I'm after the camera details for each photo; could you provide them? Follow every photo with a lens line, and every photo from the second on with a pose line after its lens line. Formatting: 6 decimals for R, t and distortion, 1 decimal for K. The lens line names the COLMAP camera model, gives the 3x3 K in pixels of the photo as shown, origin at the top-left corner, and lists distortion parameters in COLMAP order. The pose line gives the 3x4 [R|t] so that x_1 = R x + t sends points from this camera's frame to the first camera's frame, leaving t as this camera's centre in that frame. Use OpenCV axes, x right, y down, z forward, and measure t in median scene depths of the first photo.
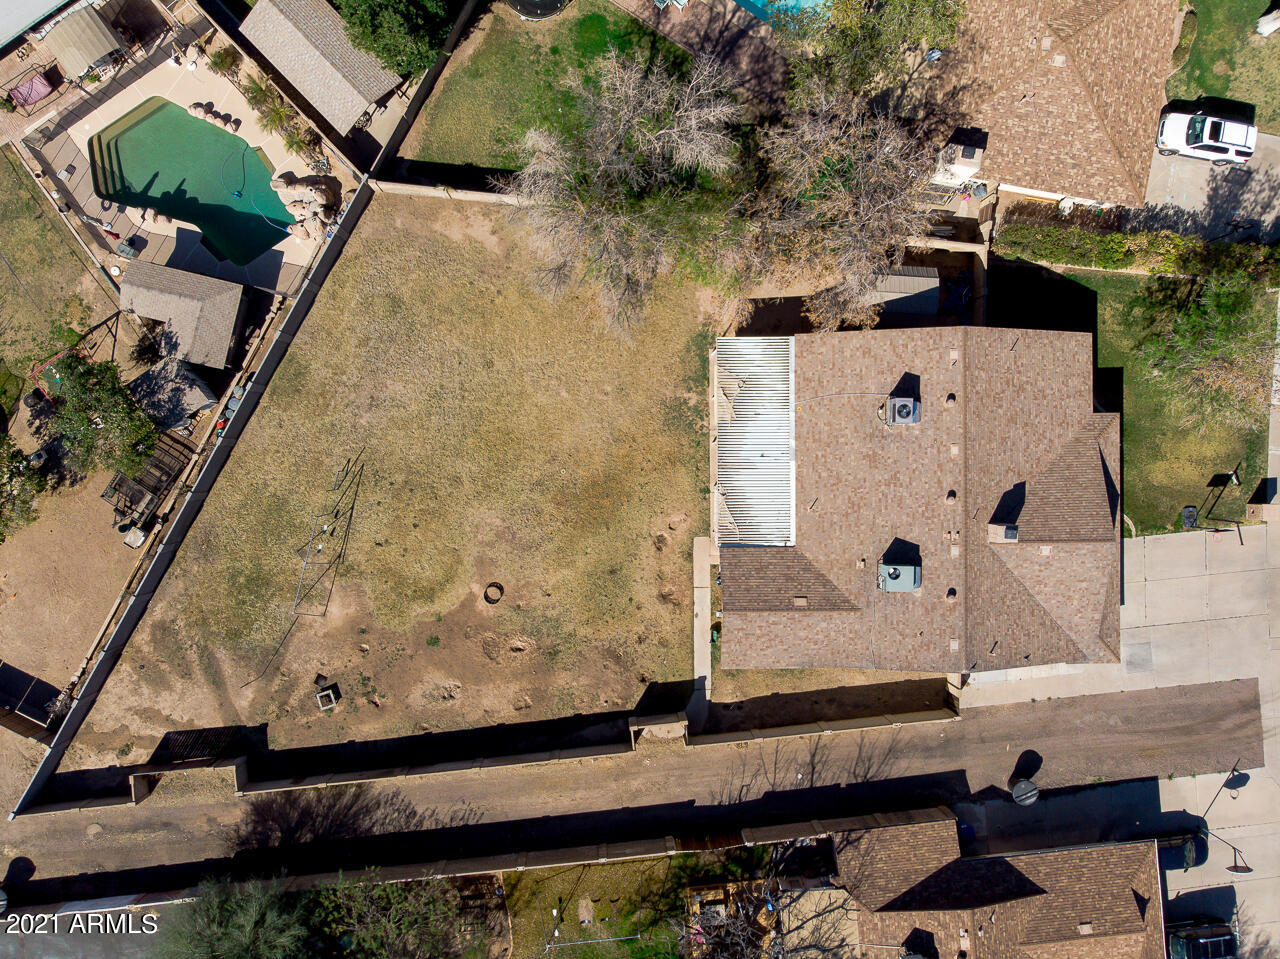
lens RADIAL K [[972.4, 0, 636.2], [0, 972.4, 475.3], [0, 0, 1]] dist [0.004467, -0.002165]
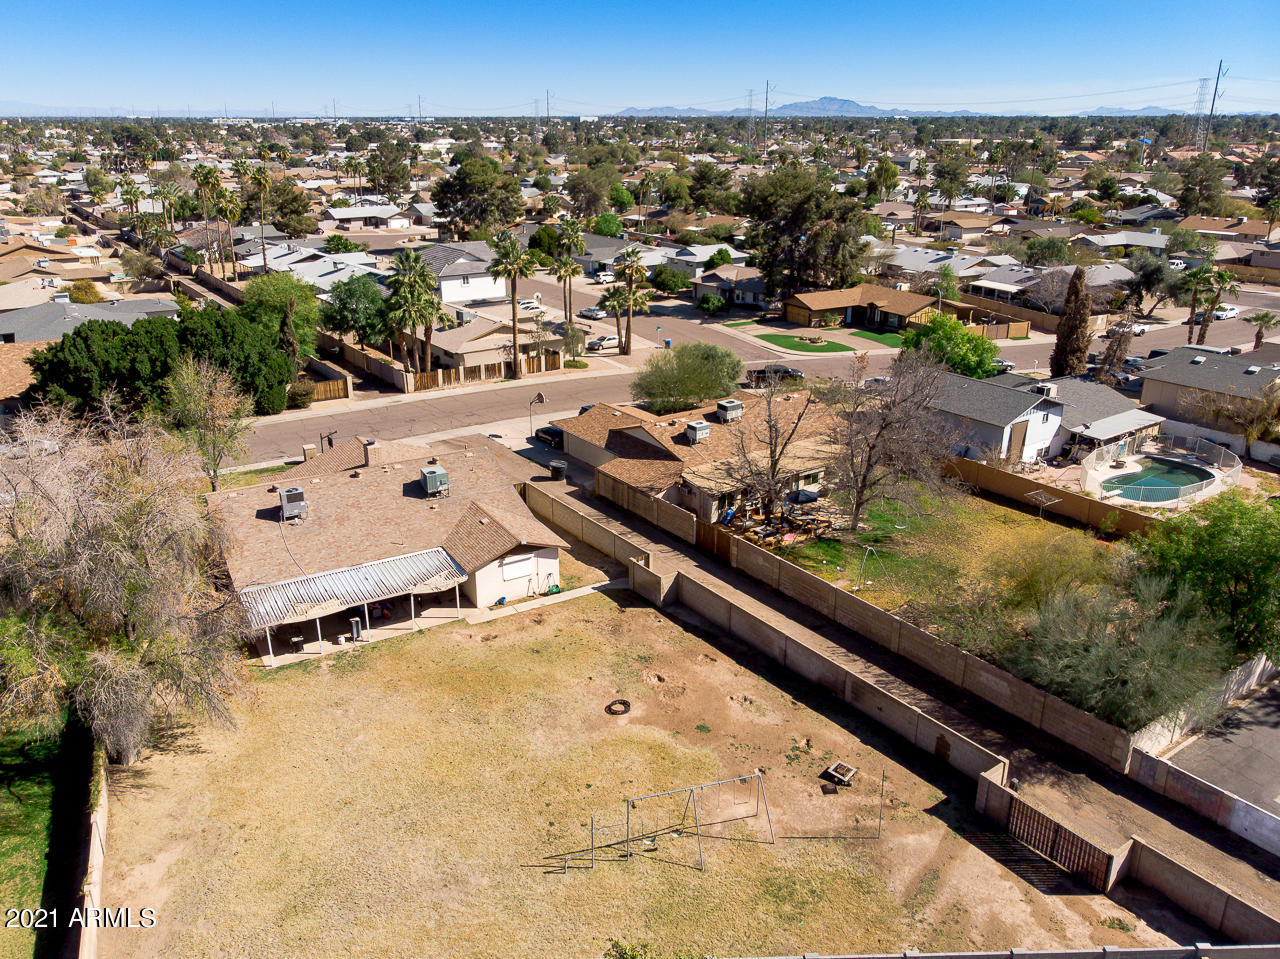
lens RADIAL K [[972.4, 0, 636.2], [0, 972.4, 475.3], [0, 0, 1]] dist [0.004467, -0.002165]
pose [[-0.498265, -0.333789, 0.800198, -0.774972], [0.866941, -0.178953, 0.465177, -0.225810], [-0.012073, 0.925506, 0.378542, 0.496740]]
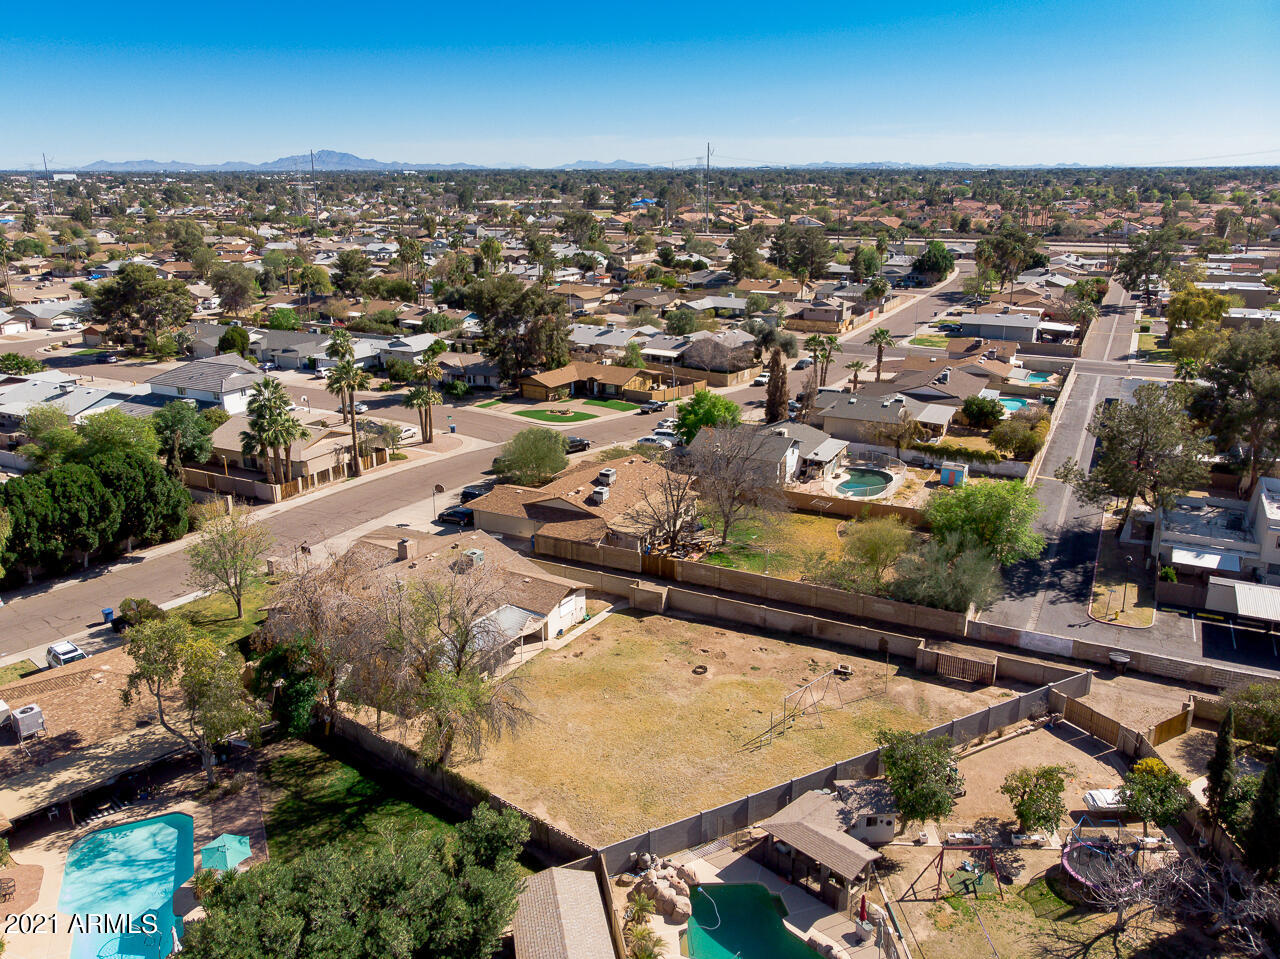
lens RADIAL K [[969.6, 0, 638.5], [0, 969.6, 479.5], [0, 0, 1]] dist [0.049885, -0.116688]
pose [[-0.840966, -0.195585, 0.504502, -0.712830], [0.540609, -0.264496, 0.798614, -0.944778], [-0.022758, 0.944345, 0.328167, 0.311521]]
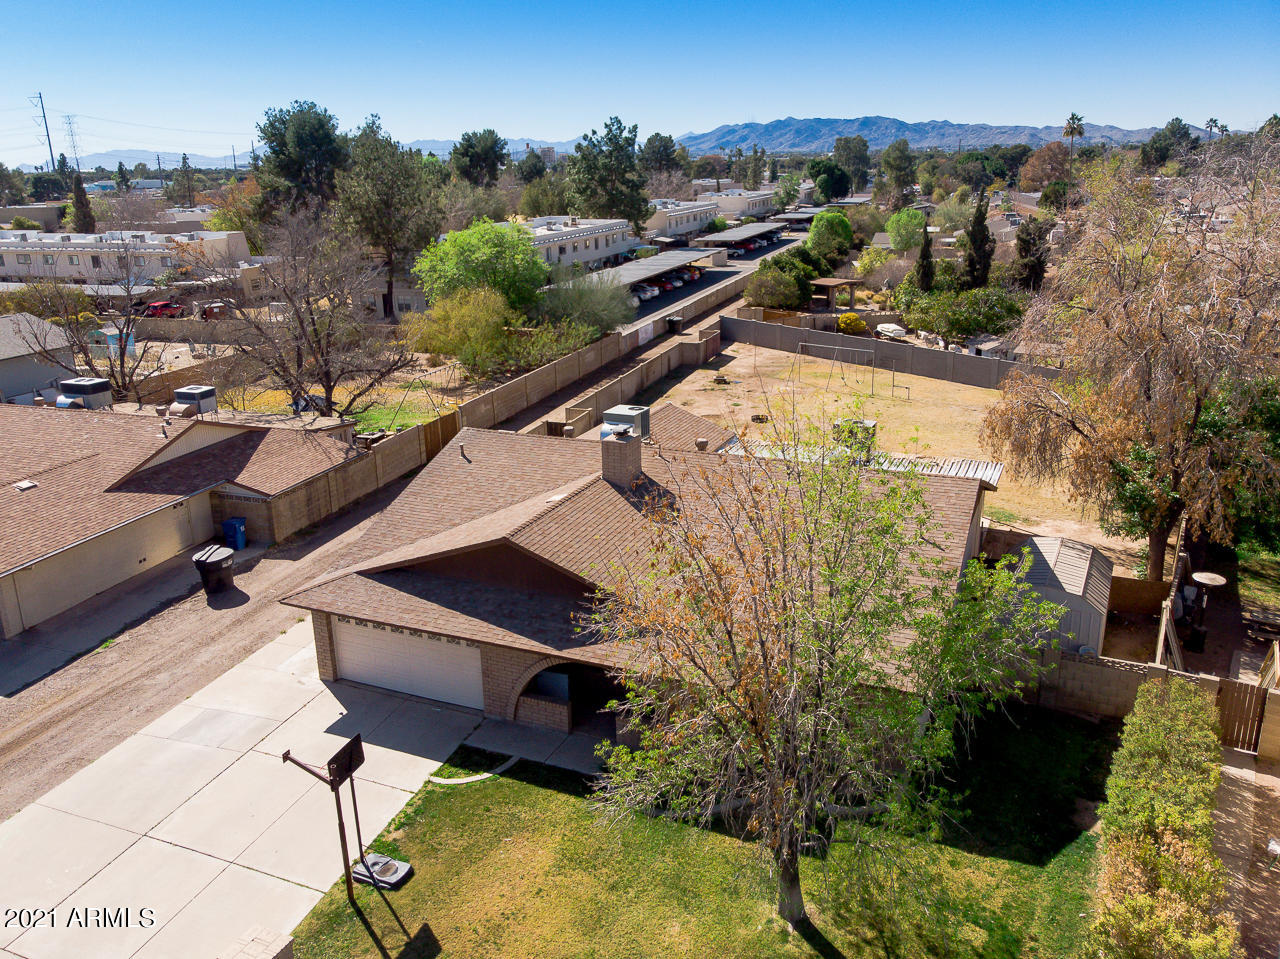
lens RADIAL K [[1006.9, 0, 635.1], [0, 1006.9, 476.9], [0, 0, 1]] dist [-0.036649, 0.068403]
pose [[-0.414952, 0.243788, -0.876574, 0.865301], [-0.909842, -0.112913, 0.399297, -0.189610], [-0.001633, 0.963233, 0.268662, 0.781856]]
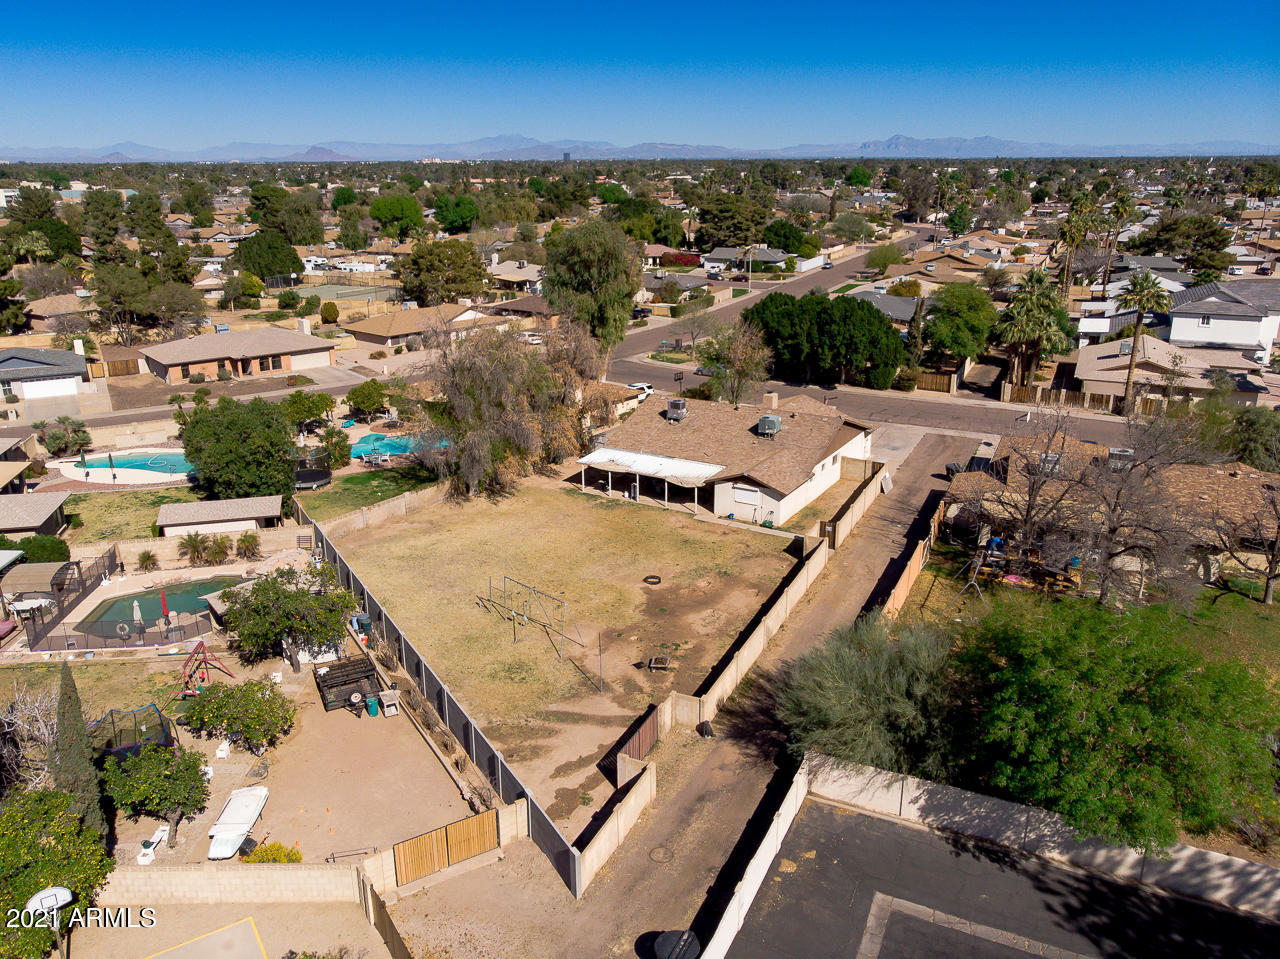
lens RADIAL K [[969.6, 0, 638.5], [0, 969.6, 479.5], [0, 0, 1]] dist [0.049885, -0.116688]
pose [[0.512214, -0.305780, 0.802580, -1.028568], [0.858321, 0.149231, -0.490933, 0.647082], [0.030348, 0.940335, 0.338895, 0.517519]]
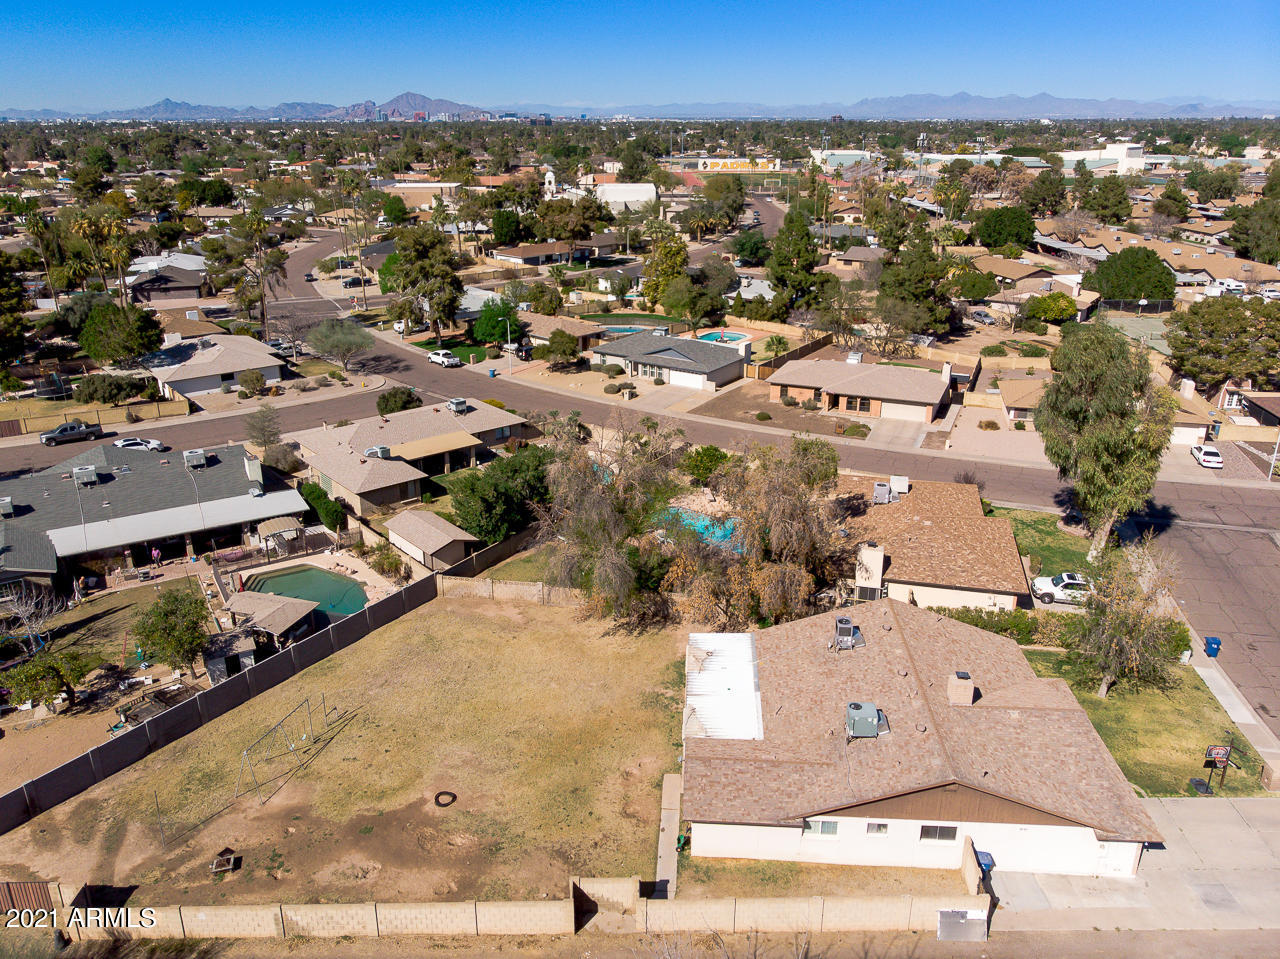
lens RADIAL K [[975.6, 0, 640.0], [0, 975.6, 479.5], [0, 0, 1]] dist [-0.052524, 0.079485]
pose [[0.996518, -0.007323, -0.083058, 0.119948], [-0.075535, 0.342537, -0.936463, 0.884393], [0.035308, 0.939476, 0.340791, 0.406737]]
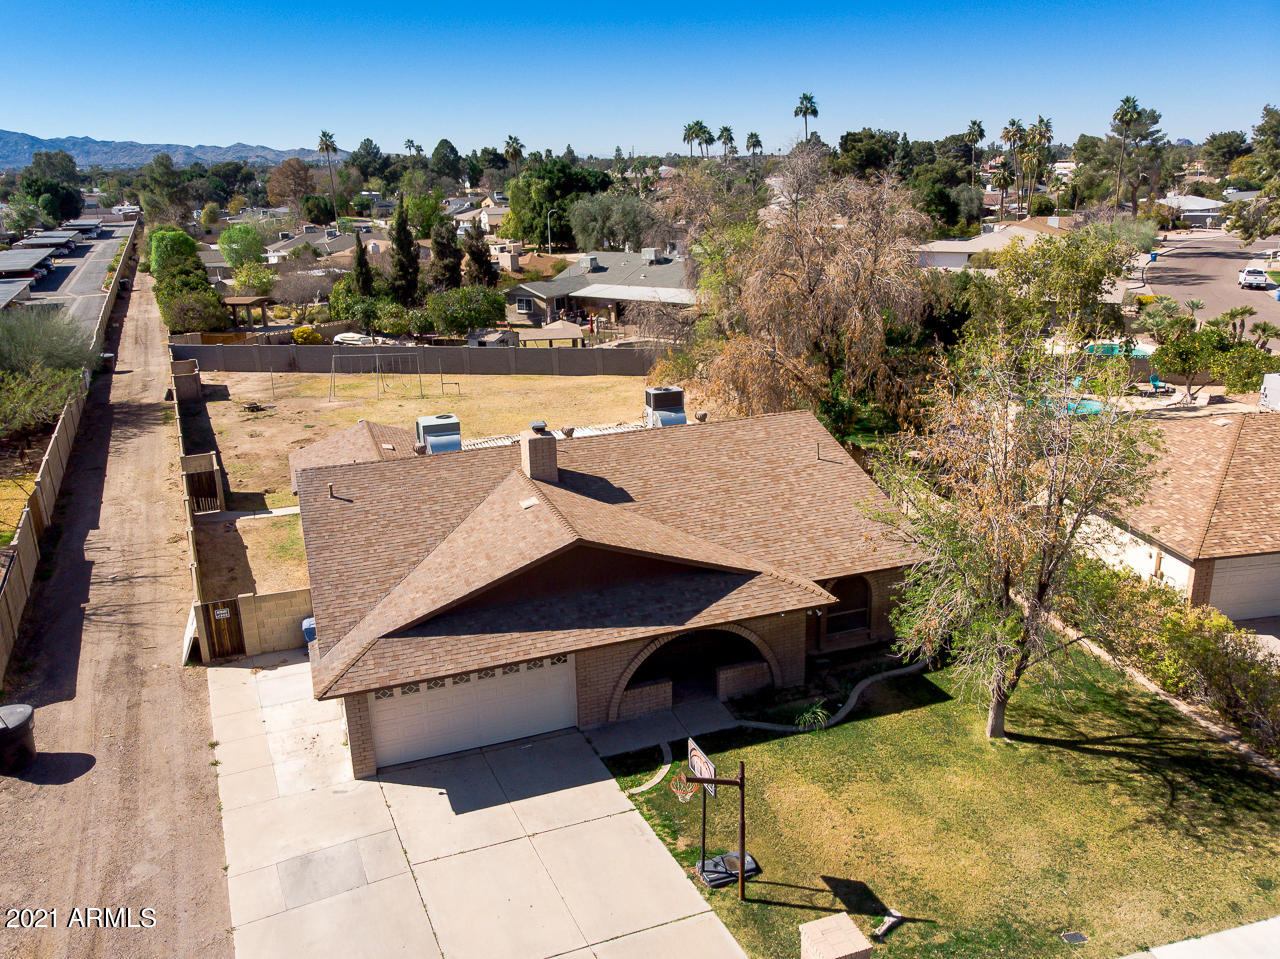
lens RADIAL K [[1006.9, 0, 635.1], [0, 1006.9, 476.9], [0, 0, 1]] dist [-0.036649, 0.068403]
pose [[0.329803, 0.238600, -0.913400, 0.904729], [-0.943581, 0.113792, -0.310975, 0.183956], [0.029739, 0.964428, 0.262667, 0.789843]]
